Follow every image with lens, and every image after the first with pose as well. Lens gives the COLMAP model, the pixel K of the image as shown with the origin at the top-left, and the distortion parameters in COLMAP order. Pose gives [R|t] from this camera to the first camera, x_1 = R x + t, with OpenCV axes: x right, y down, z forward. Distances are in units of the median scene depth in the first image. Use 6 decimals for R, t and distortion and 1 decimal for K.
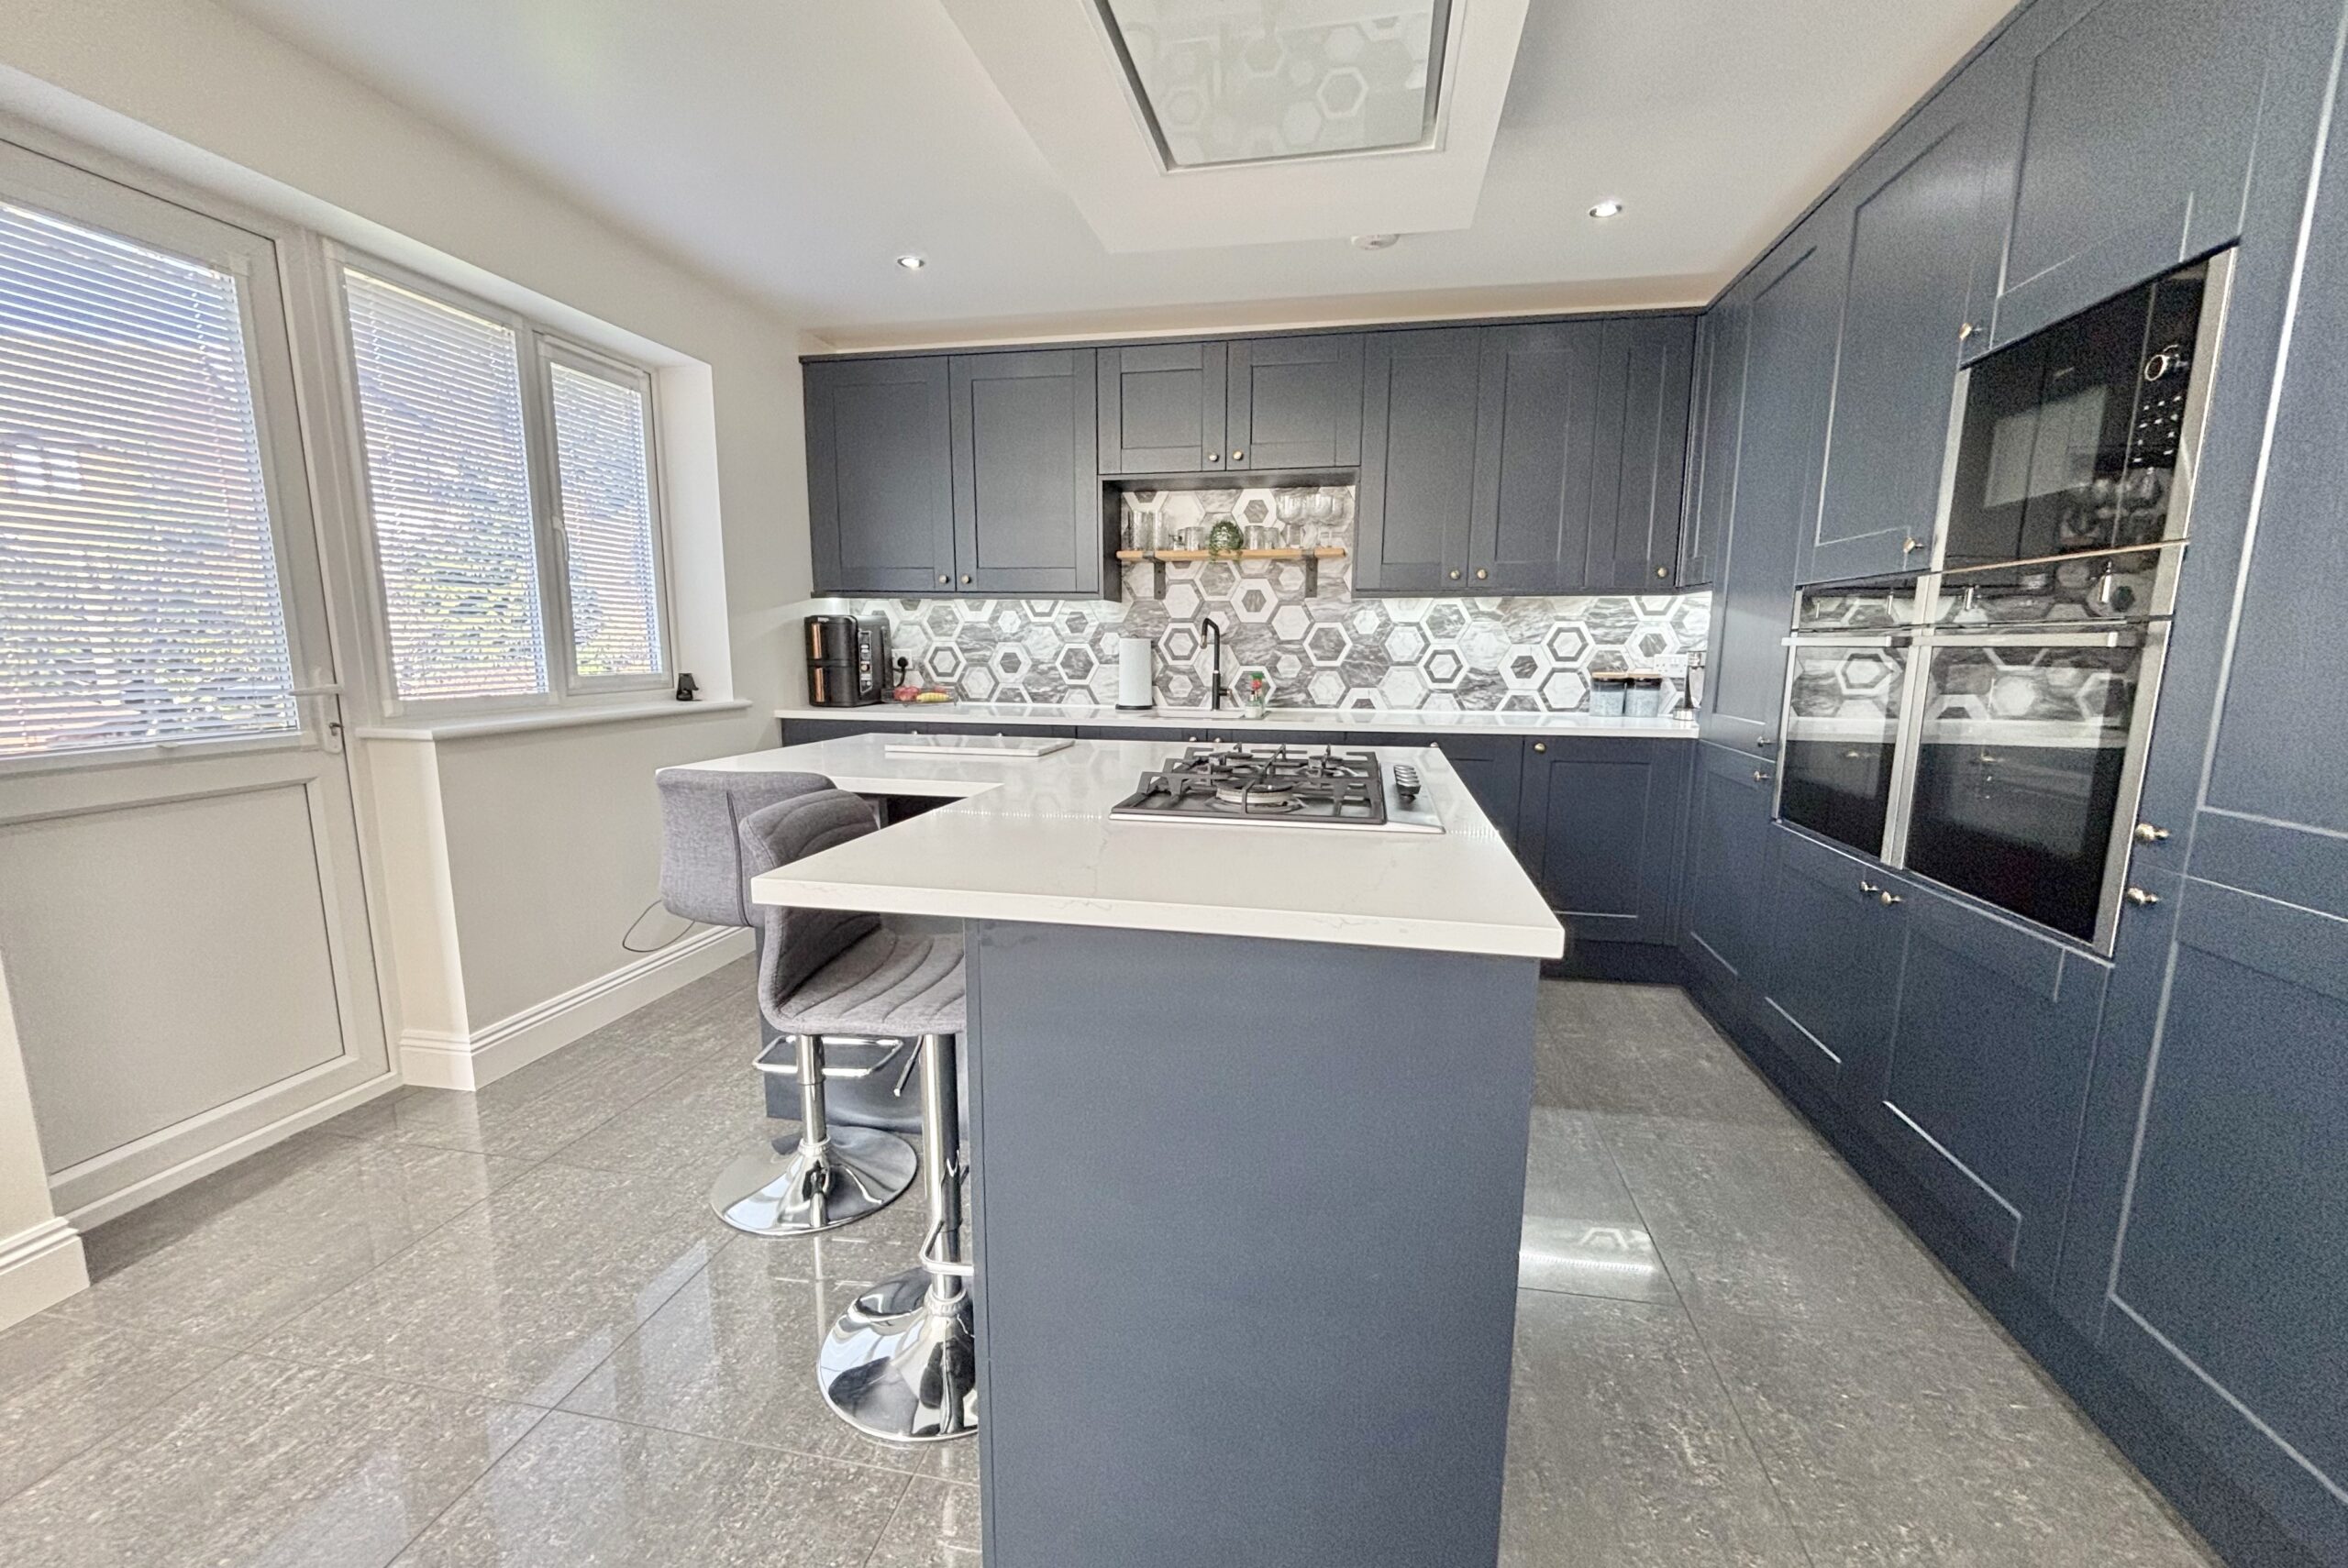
lens RADIAL K [[950.9, 0, 1177.5], [0, 950.9, 810.5], [0, 0, 1]] dist [-0.003348, -0.000656]
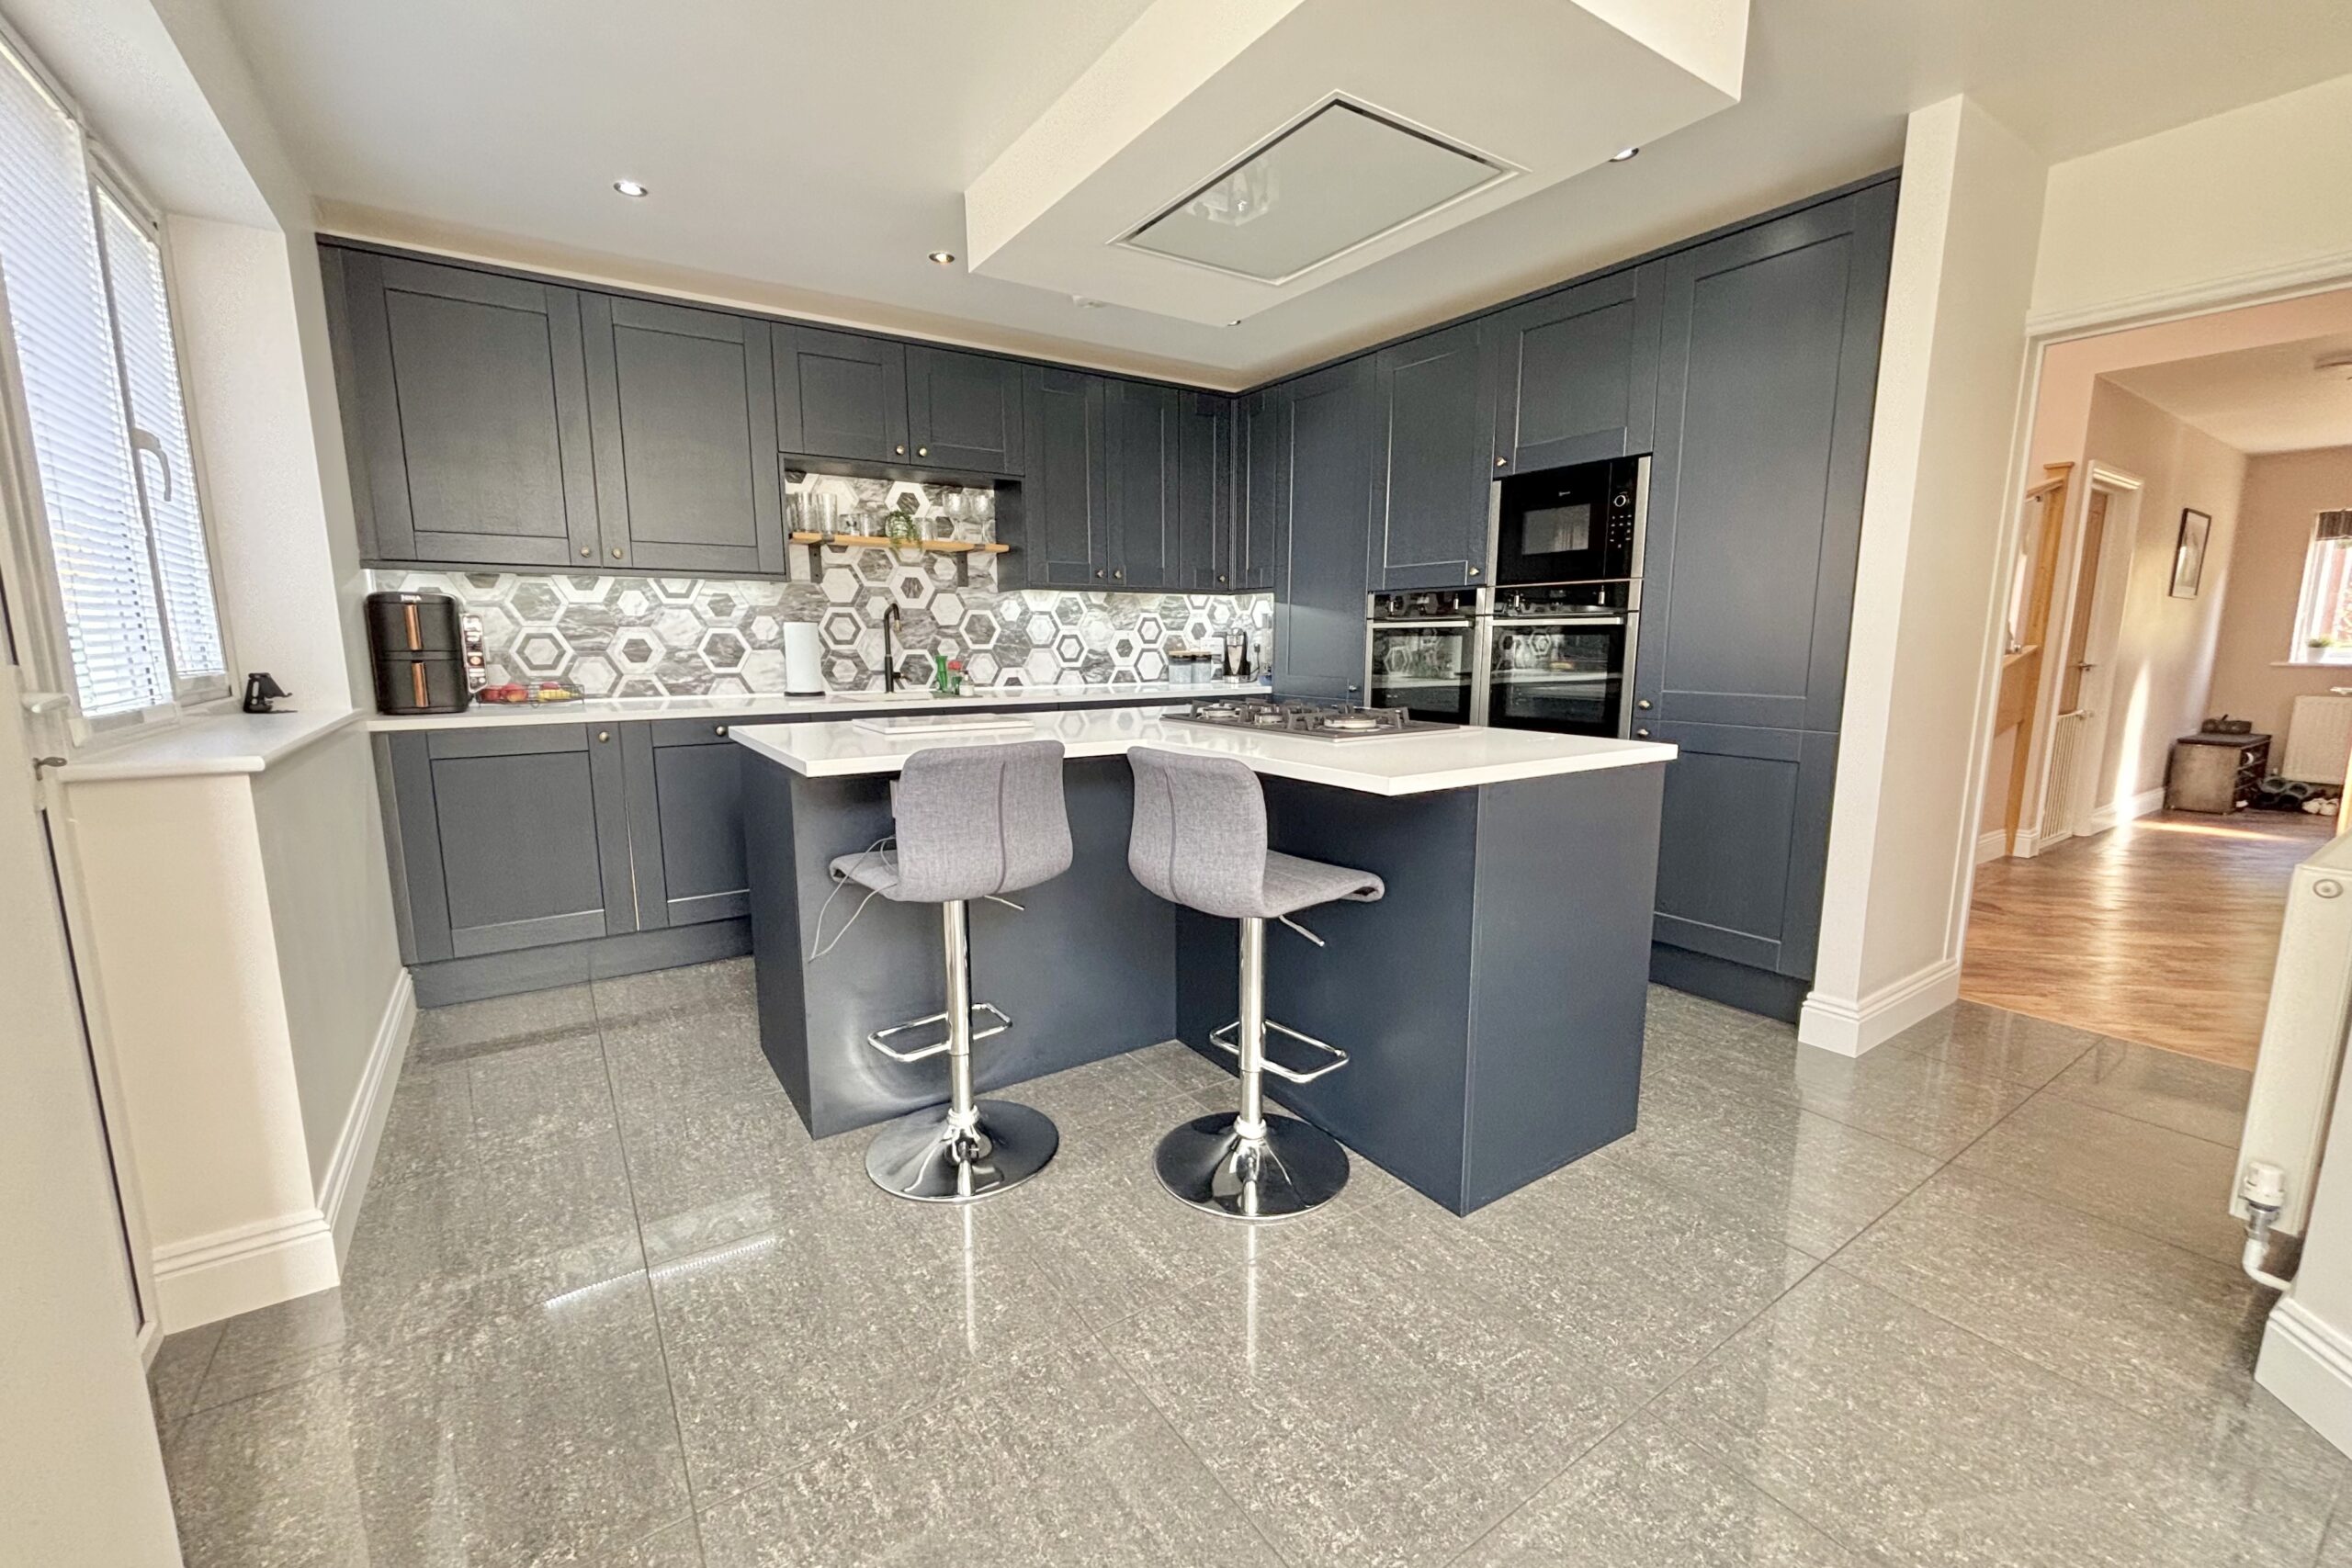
lens RADIAL K [[952.5, 0, 1181.4], [0, 952.5, 783.9], [0, 0, 1]] dist [-0.003348, -0.000656]
pose [[0.710833, -0.109074, 0.694852, -0.469588], [0.124458, 0.991819, 0.028370, 0.001649], [-0.692262, 0.066314, 0.718593, 0.050115]]
